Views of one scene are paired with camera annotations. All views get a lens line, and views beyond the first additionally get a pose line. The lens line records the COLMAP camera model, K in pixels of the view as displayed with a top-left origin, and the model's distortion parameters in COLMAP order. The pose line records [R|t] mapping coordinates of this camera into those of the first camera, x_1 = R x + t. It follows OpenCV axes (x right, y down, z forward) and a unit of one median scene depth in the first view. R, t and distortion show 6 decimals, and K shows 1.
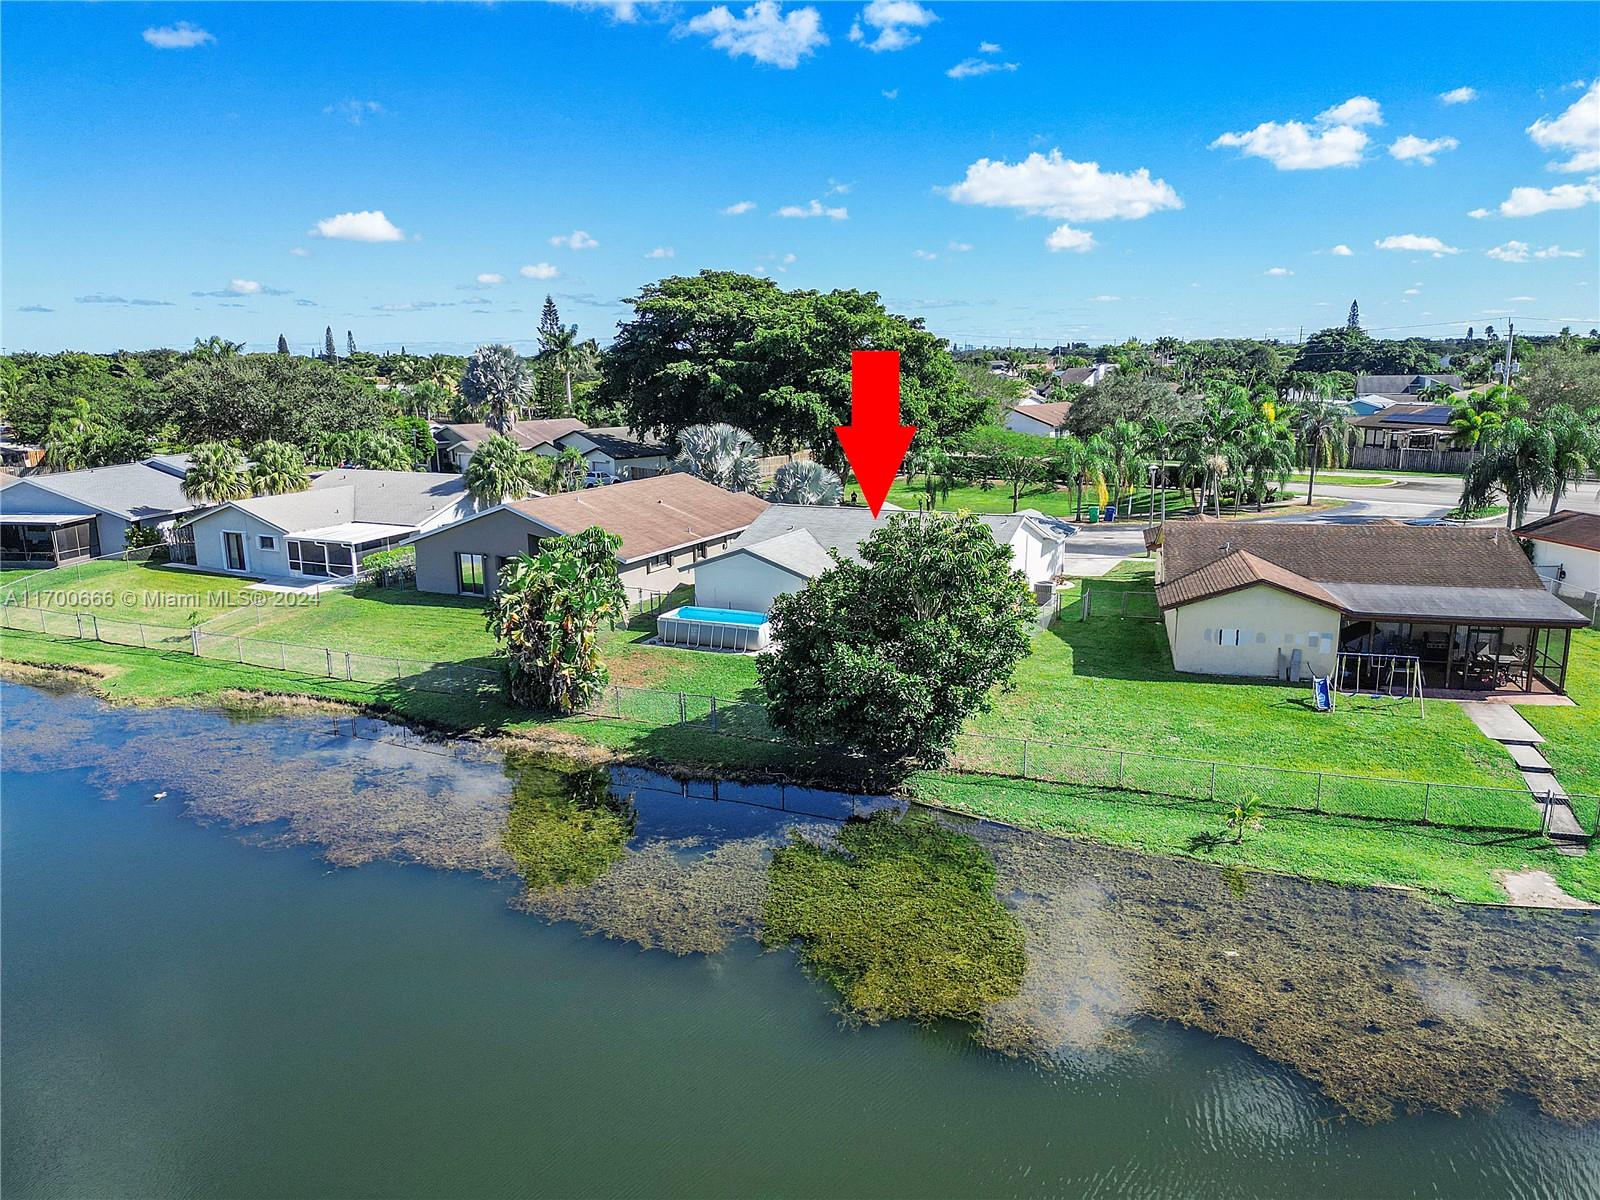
lens RADIAL K [[1129.4, 0, 812.4], [0, 1129.4, 605.7], [0, 0, 1]] dist [0.090375, -0.096470]
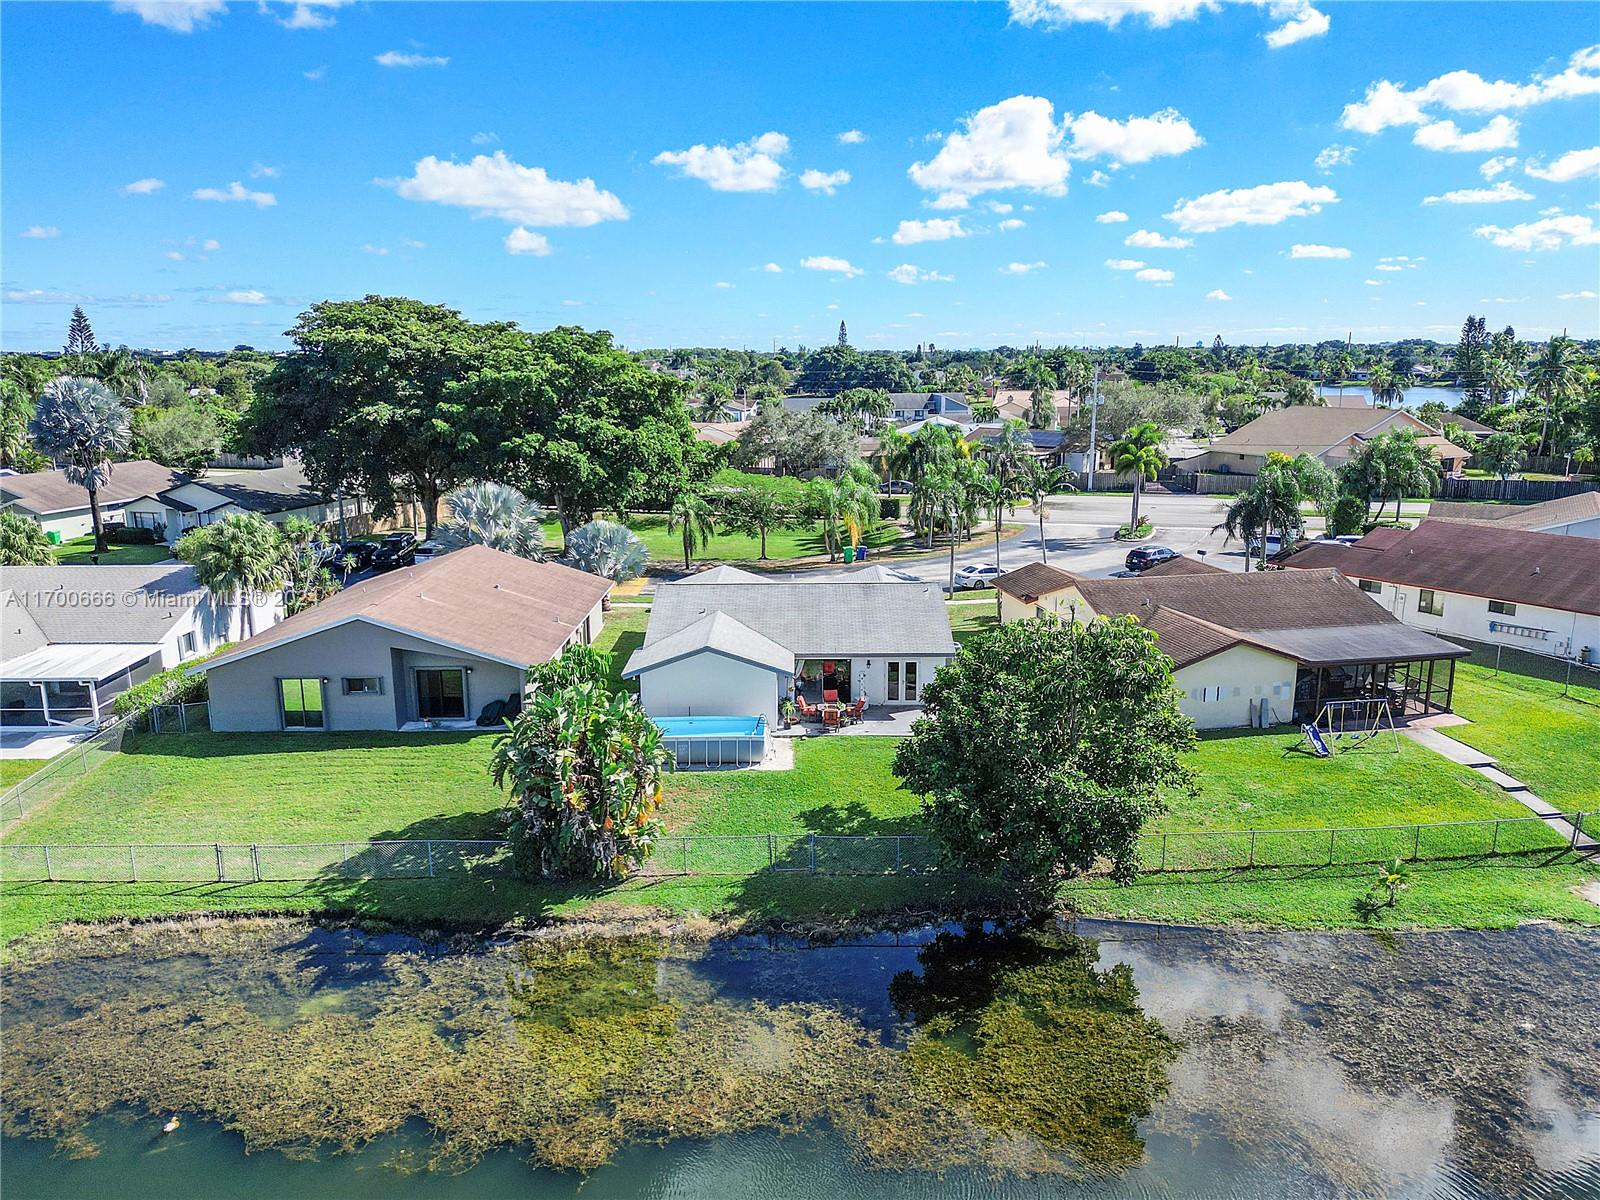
lens RADIAL K [[1128.2, 0, 799.7], [0, 1128.2, 589.8], [0, 0, 1]] dist [0.075122, -0.076460]
pose [[0.902455, -0.080993, 0.423101, -0.215377], [0.086813, 0.996209, 0.005533, -0.054668], [-0.421945, 0.031737, 0.906066, 0.091912]]
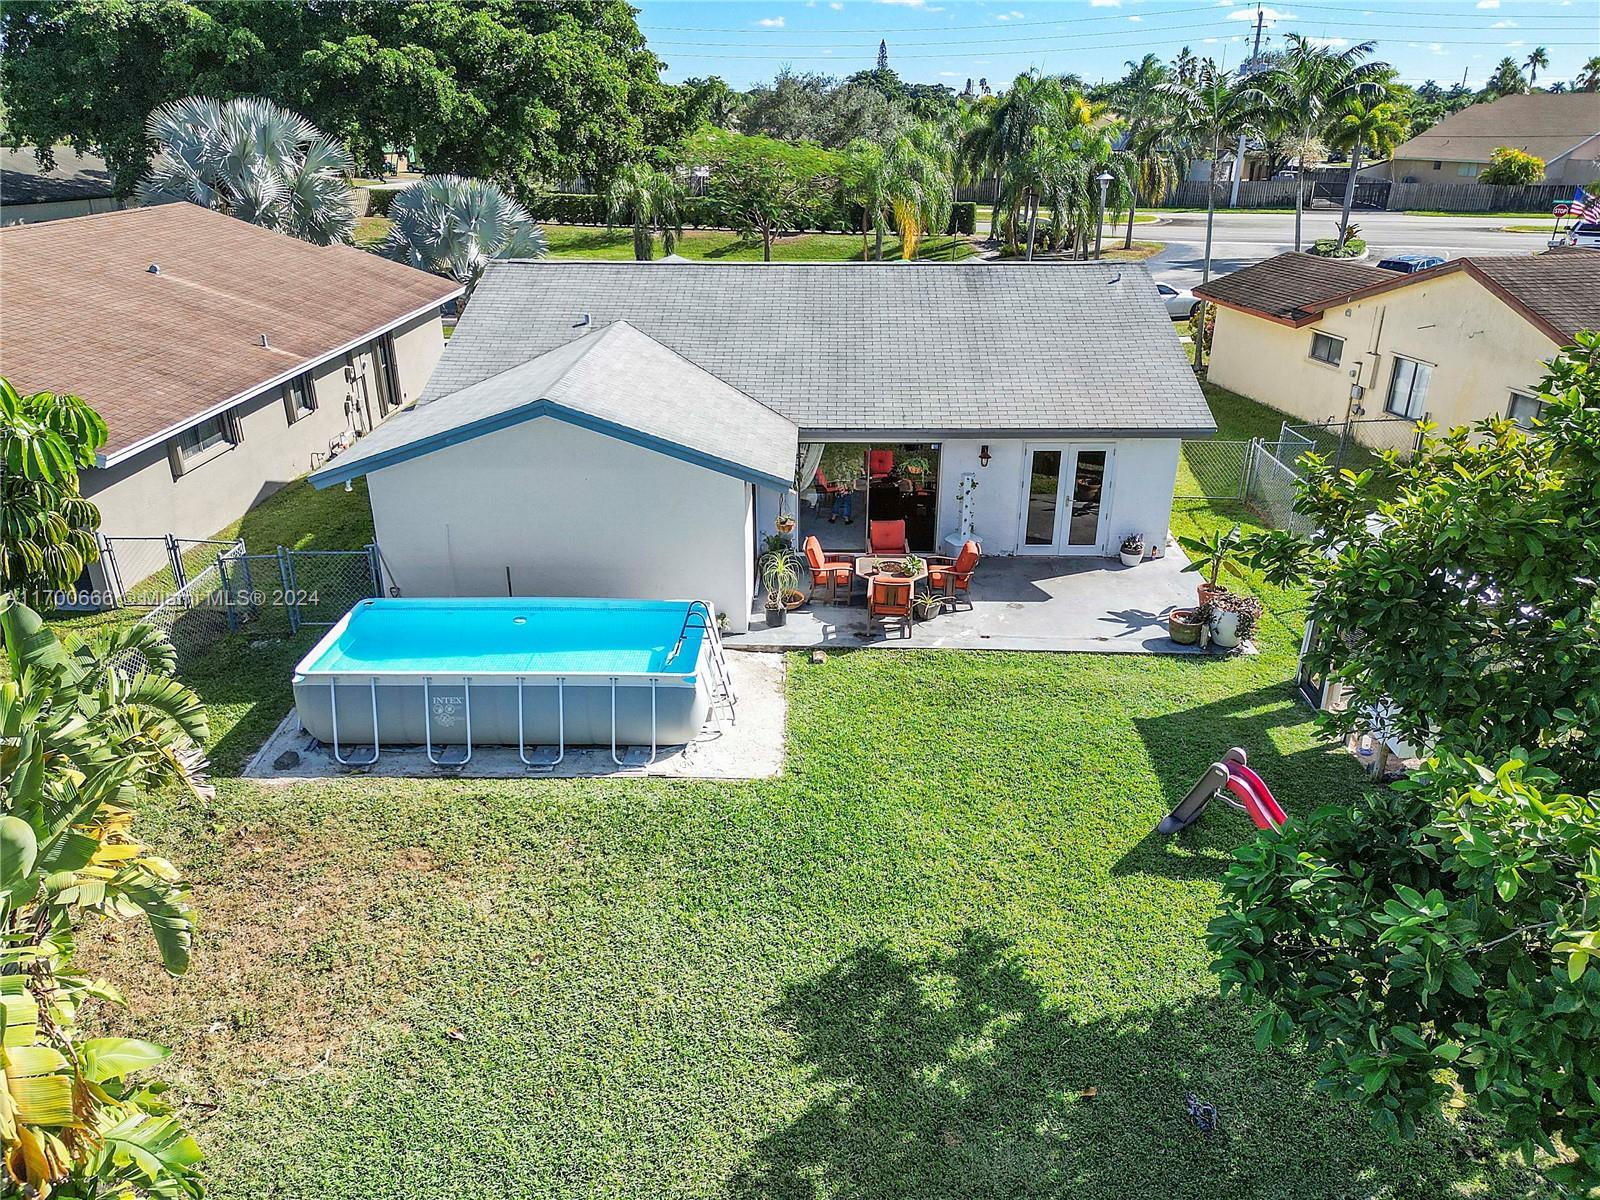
lens RADIAL K [[1128.2, 0, 799.7], [0, 1128.2, 589.8], [0, 0, 1]] dist [0.075122, -0.076460]
pose [[0.913334, -0.146471, 0.379956, -0.071951], [0.076440, 0.978152, 0.193326, -0.031866], [-0.399971, -0.147527, 0.904576, 0.396218]]
